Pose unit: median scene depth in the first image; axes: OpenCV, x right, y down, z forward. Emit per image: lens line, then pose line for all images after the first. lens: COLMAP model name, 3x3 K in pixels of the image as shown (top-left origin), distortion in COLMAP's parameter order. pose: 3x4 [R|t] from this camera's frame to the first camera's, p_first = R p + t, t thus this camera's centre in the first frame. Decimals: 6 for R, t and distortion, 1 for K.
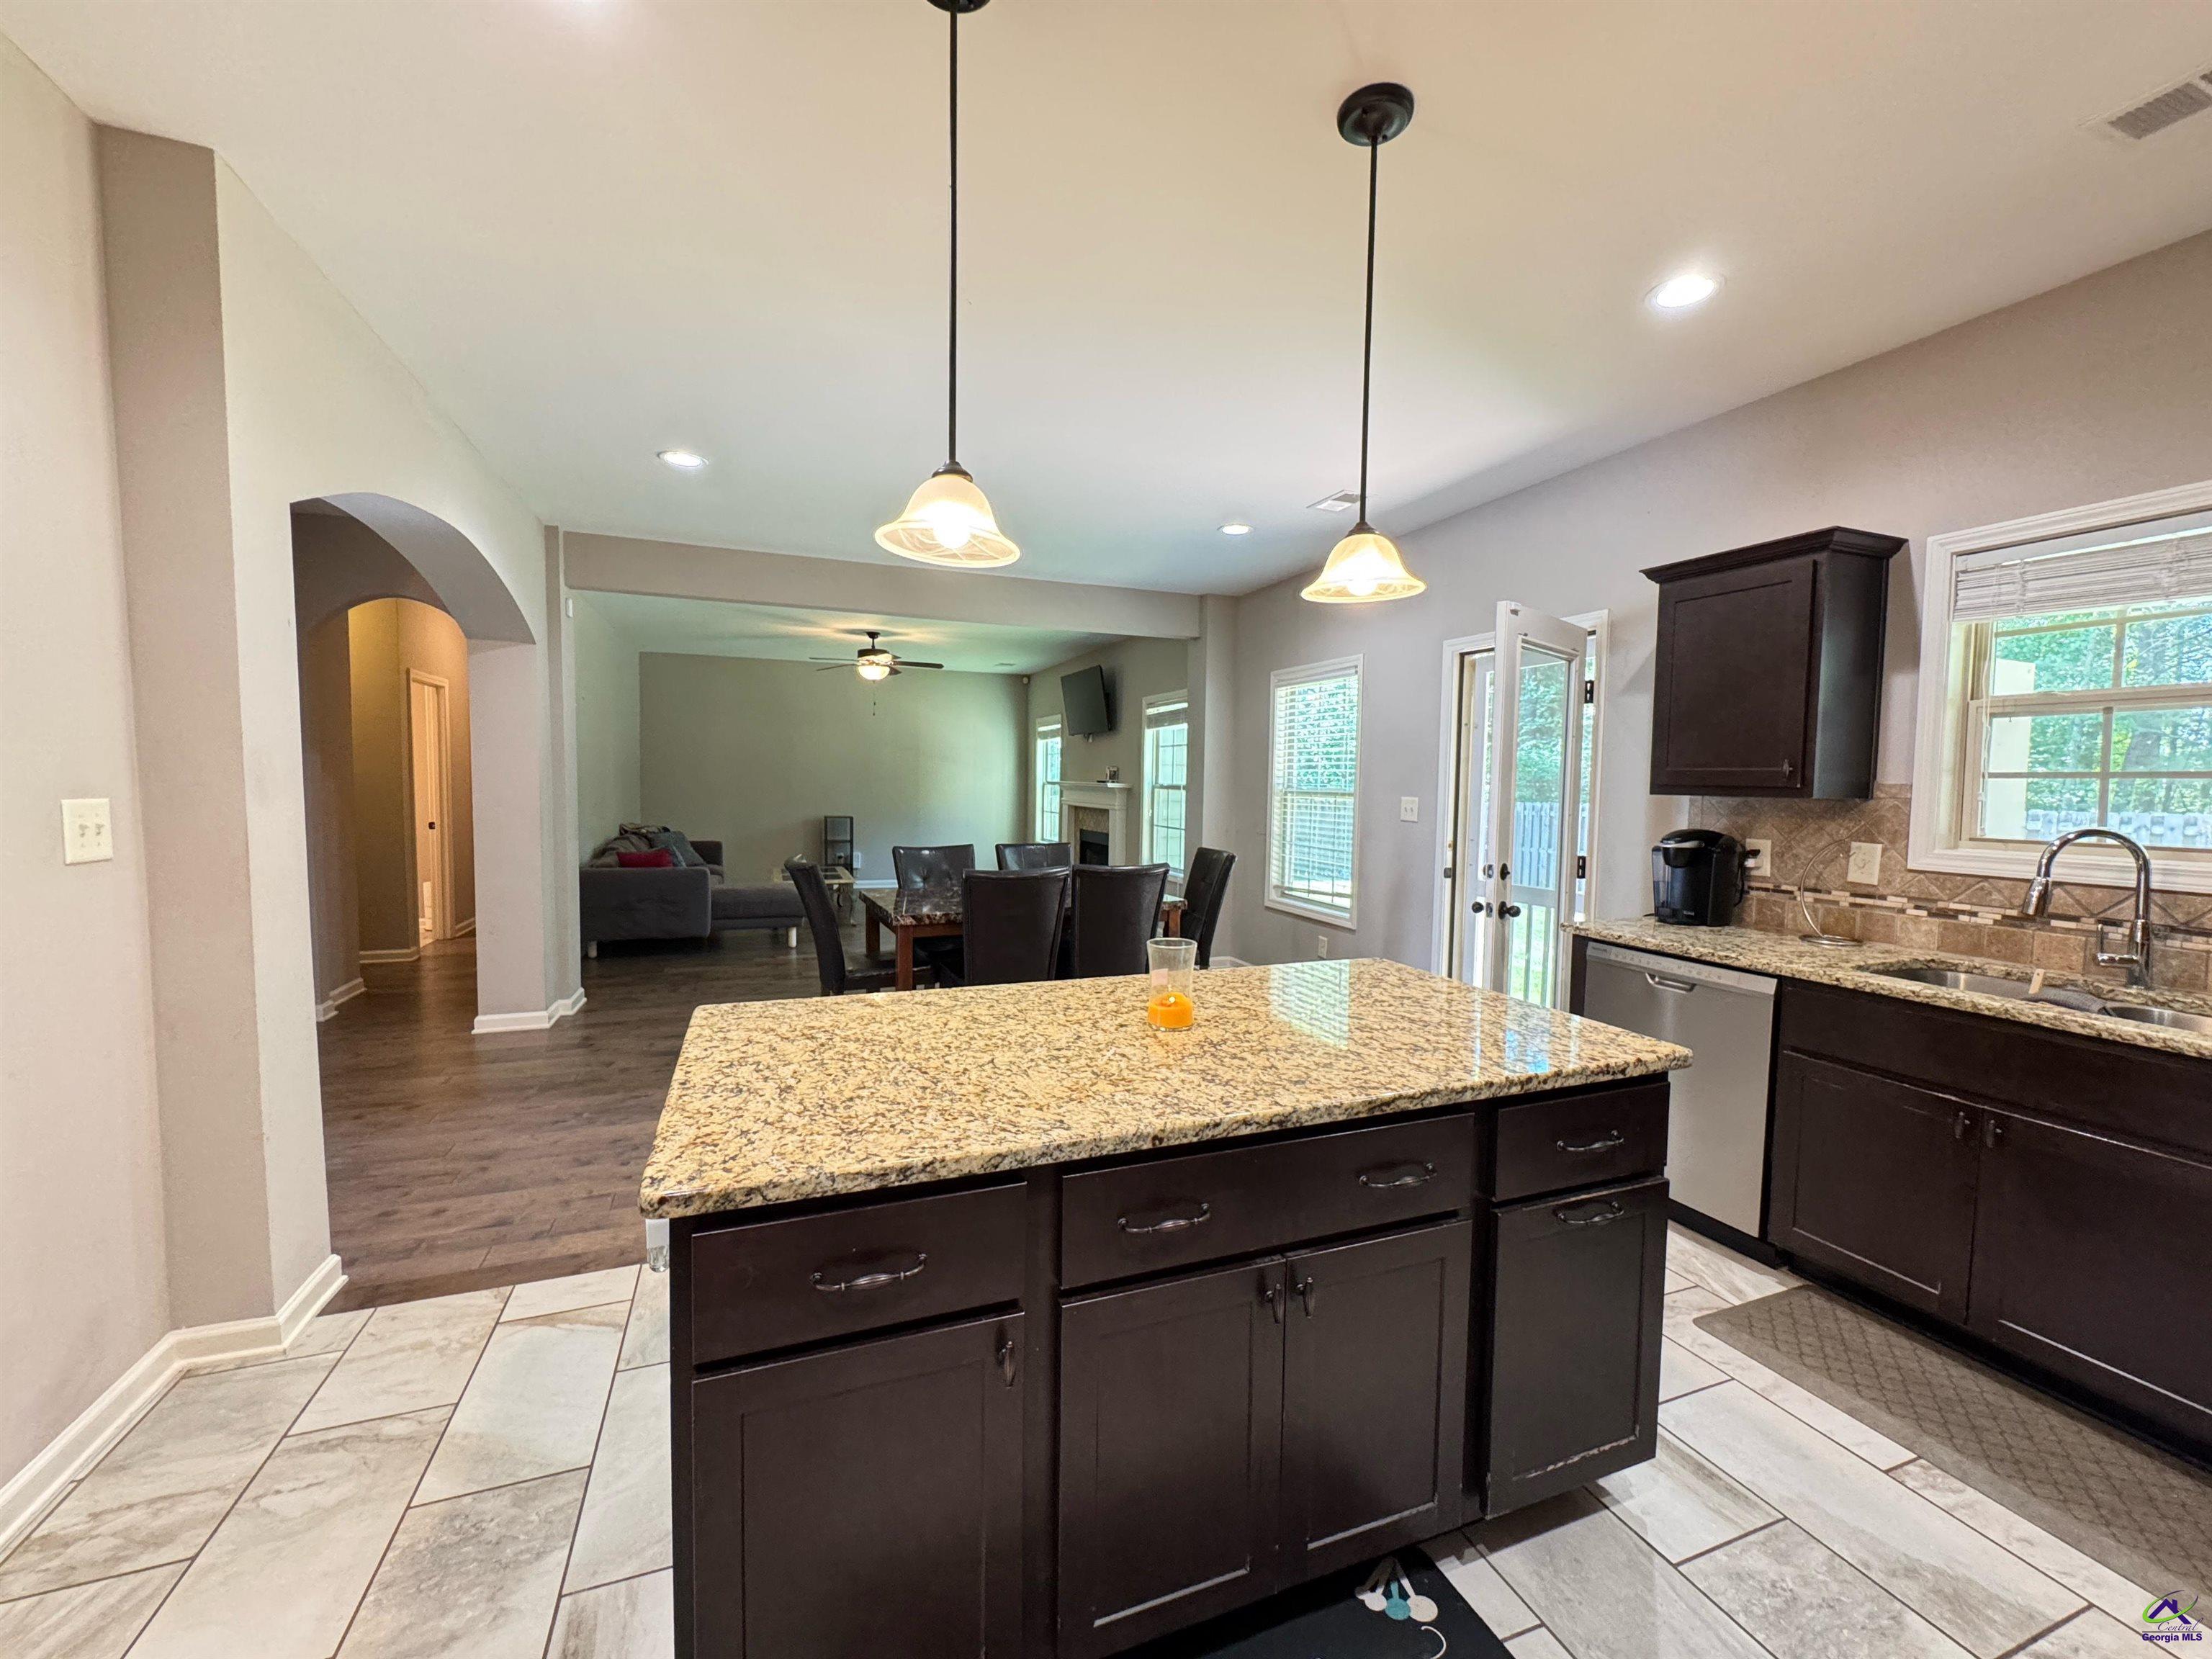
lens RADIAL K [[882.5, 0, 1108.2], [0, 882.5, 829.3], [0, 0, 1]] dist [-0.004204, 0.000417]
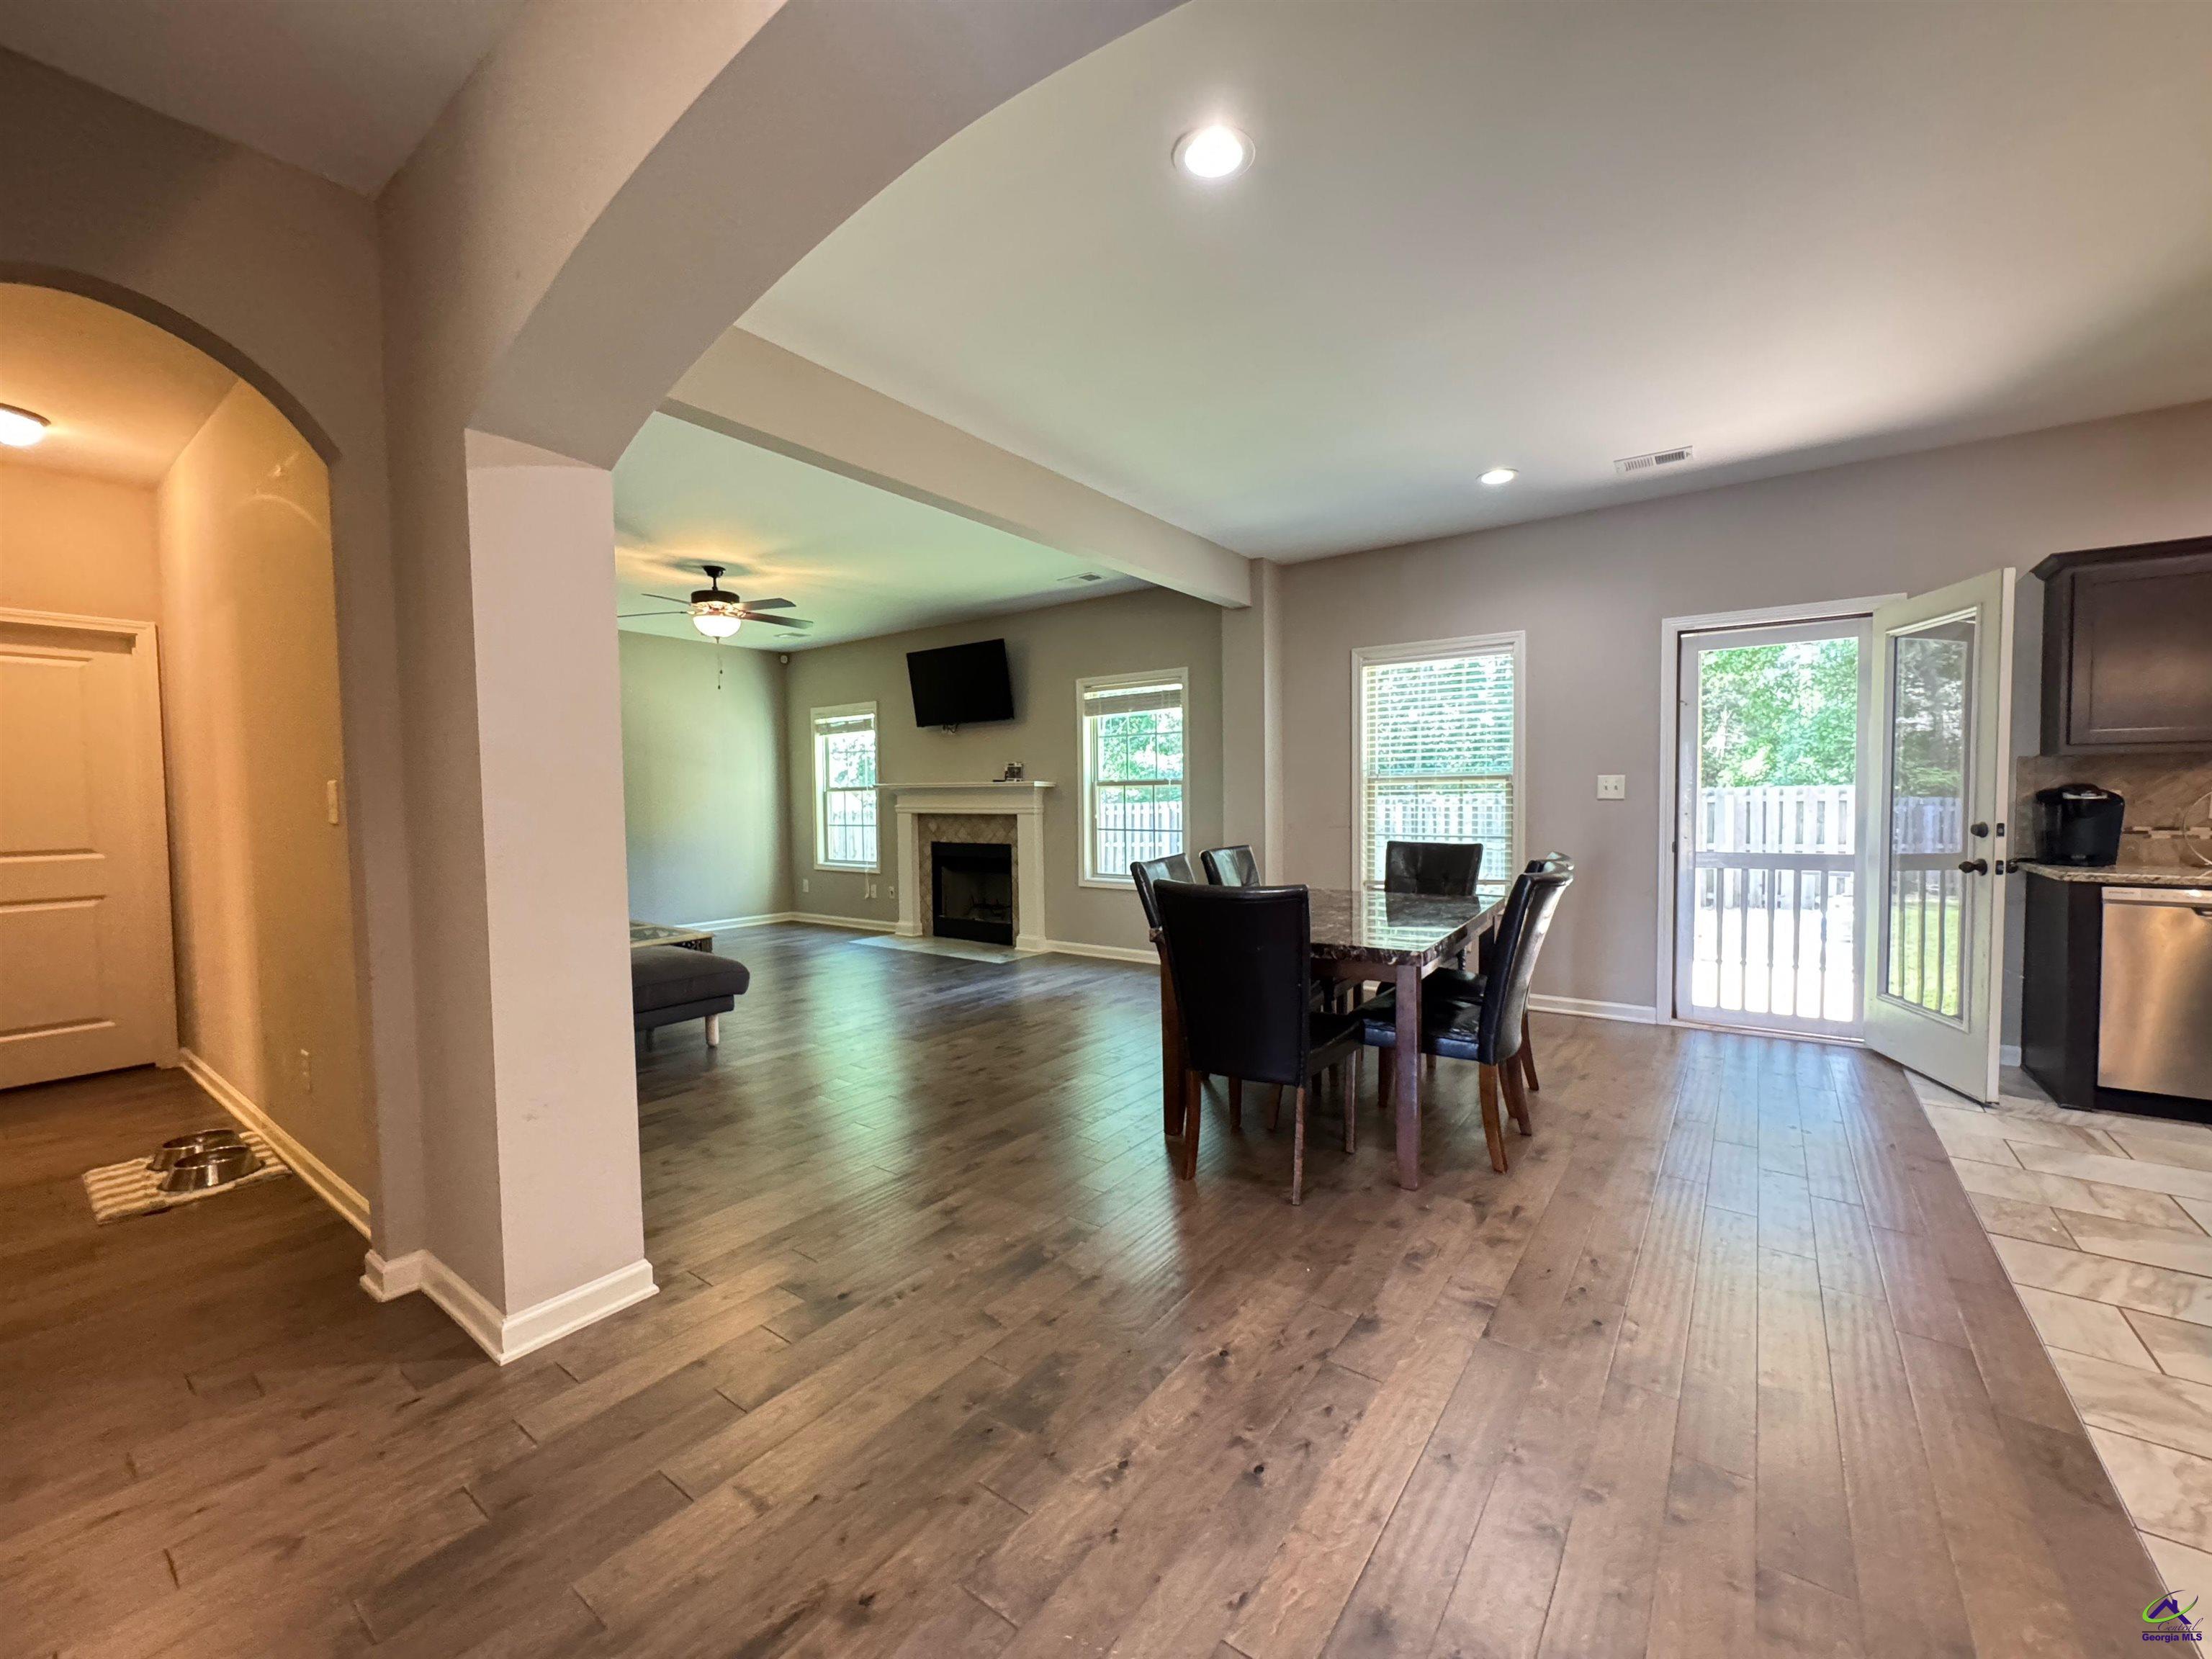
lens RADIAL K [[882.5, 0, 1105.5], [0, 882.5, 827.9], [0, 0, 1]] dist [-0.004204, 0.000417]
pose [[0.843545, -0.046983, 0.534999, -0.587868], [0.055986, 0.998431, -0.000594, -0.007313], [-0.534132, 0.030453, 0.844853, 0.407636]]
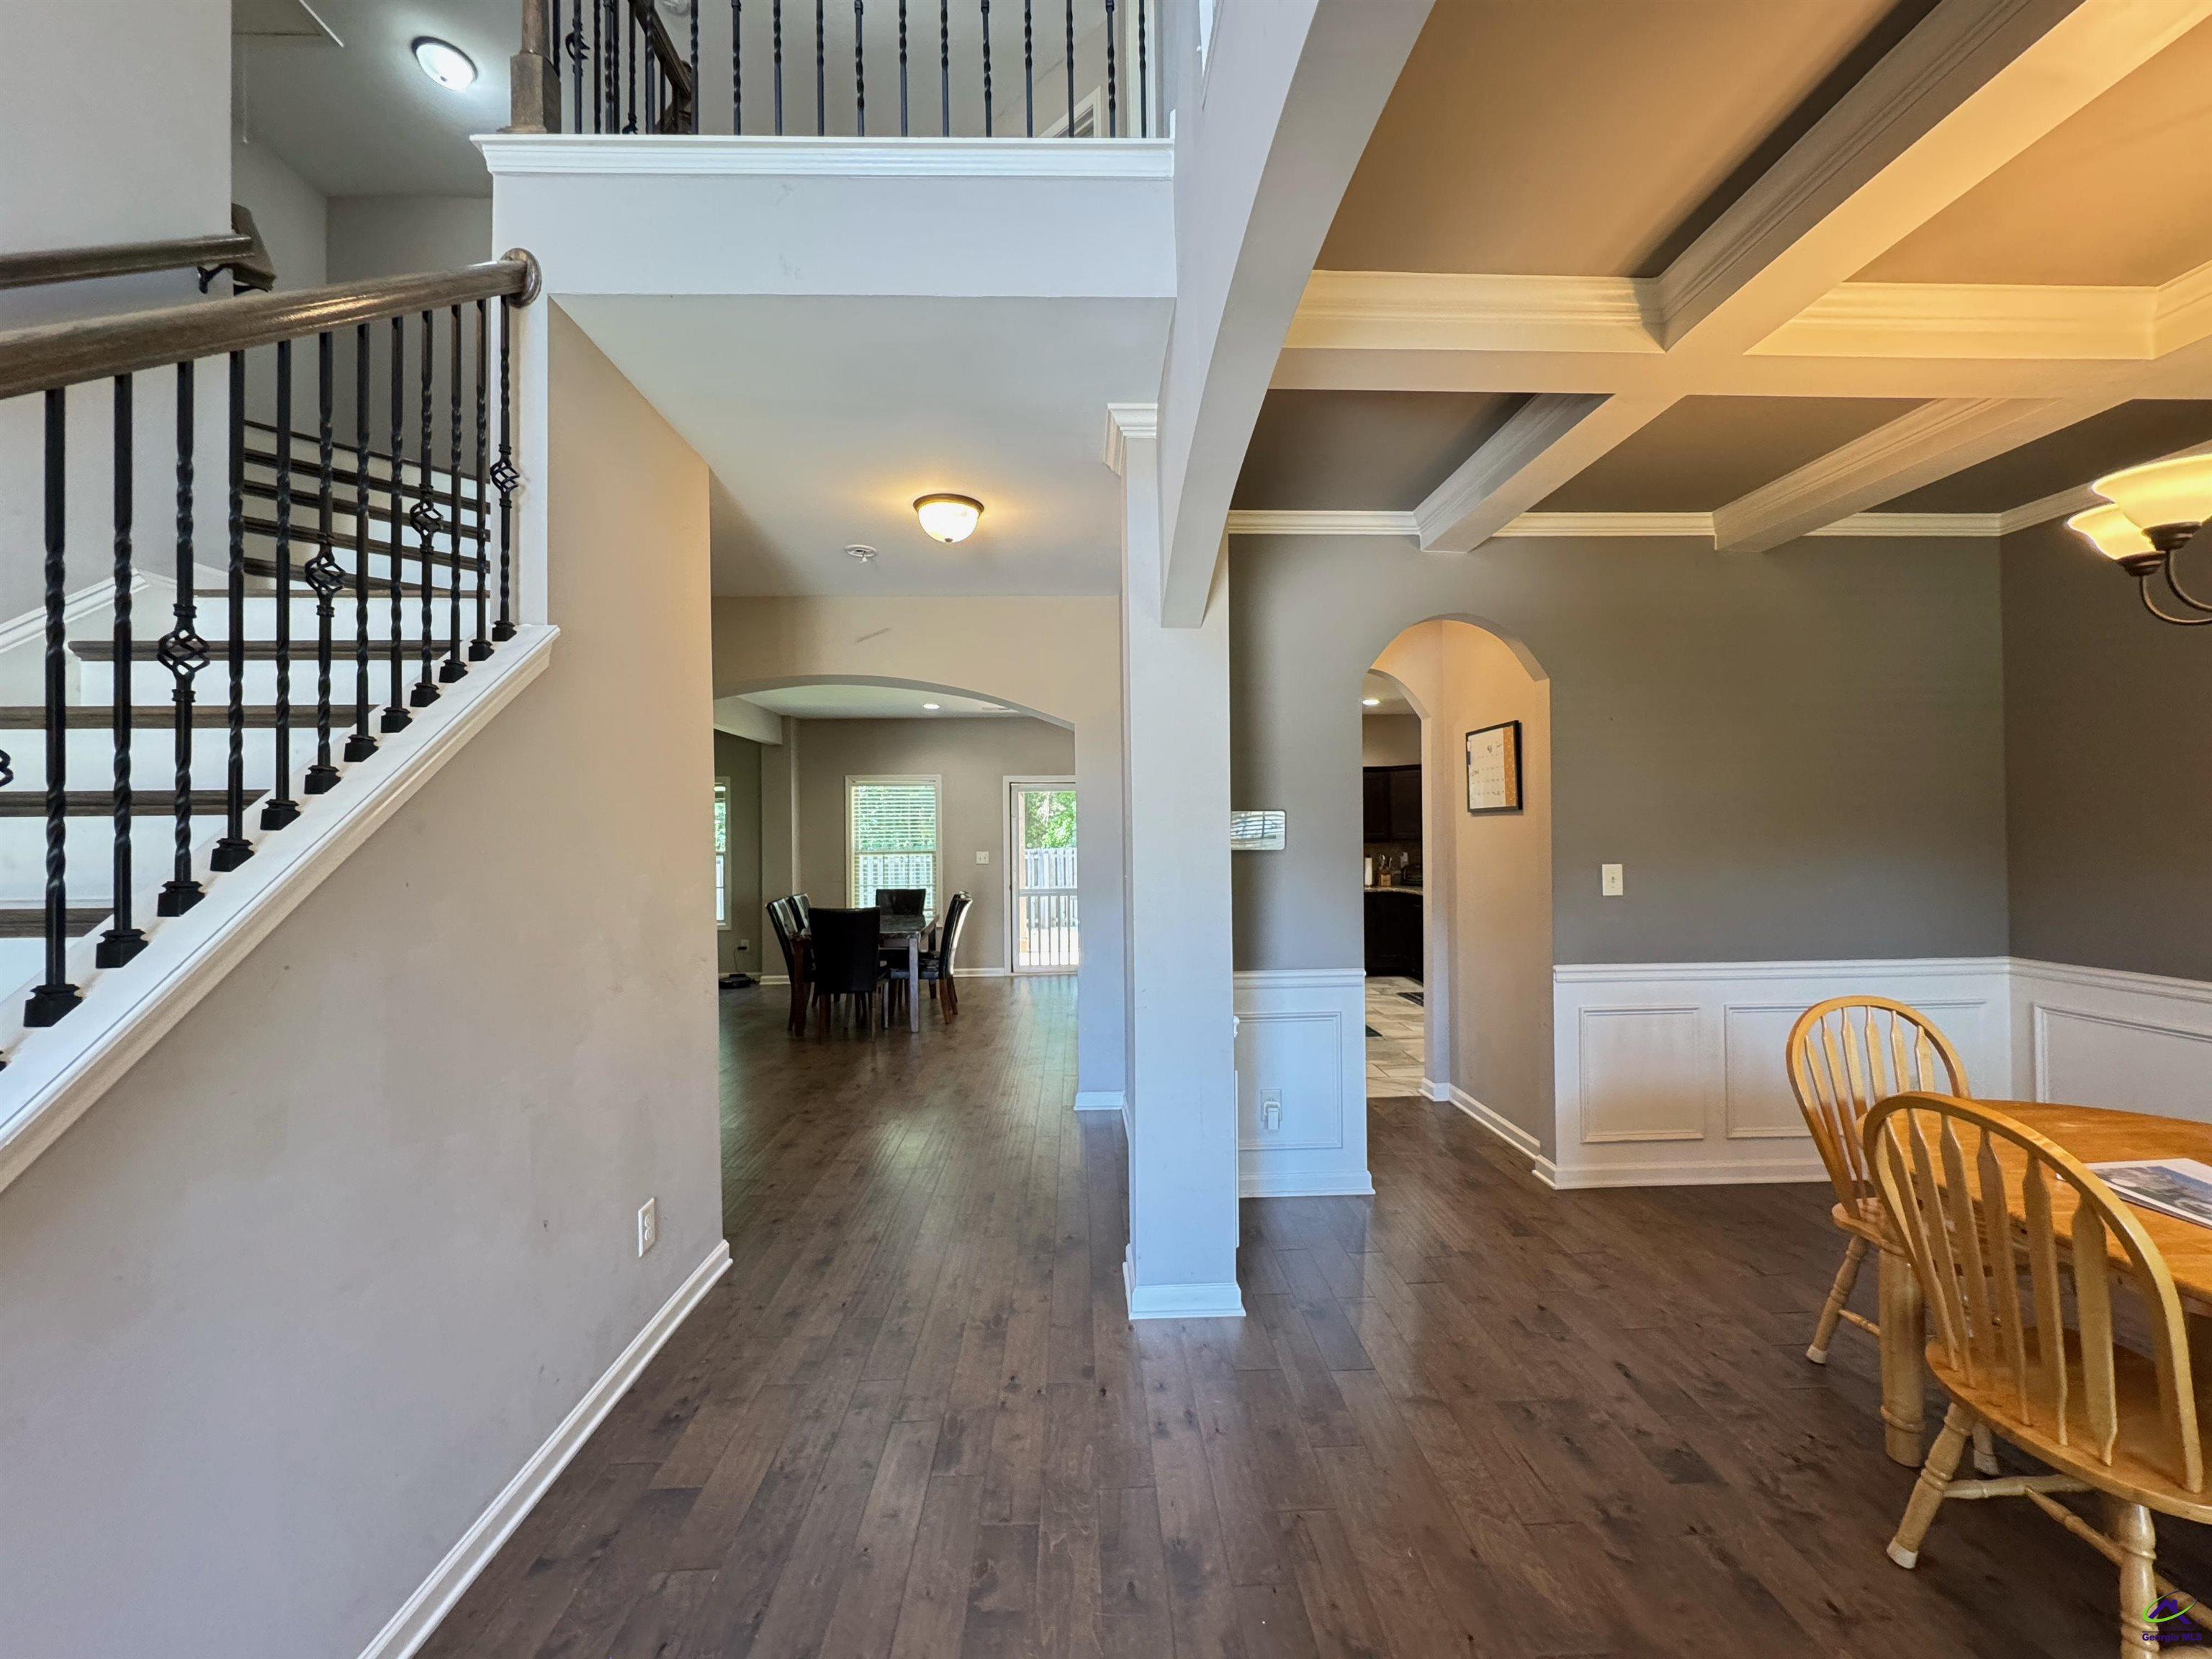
lens RADIAL K [[882.5, 0, 1106.9], [0, 882.5, 826.5], [0, 0, 1]] dist [-0.004204, 0.000417]
pose [[0.327478, -0.008182, 0.944823, -1.244335], [0.071218, 0.997332, -0.016047, -0.036909], [-0.942171, 0.072543, 0.327187, 0.078960]]
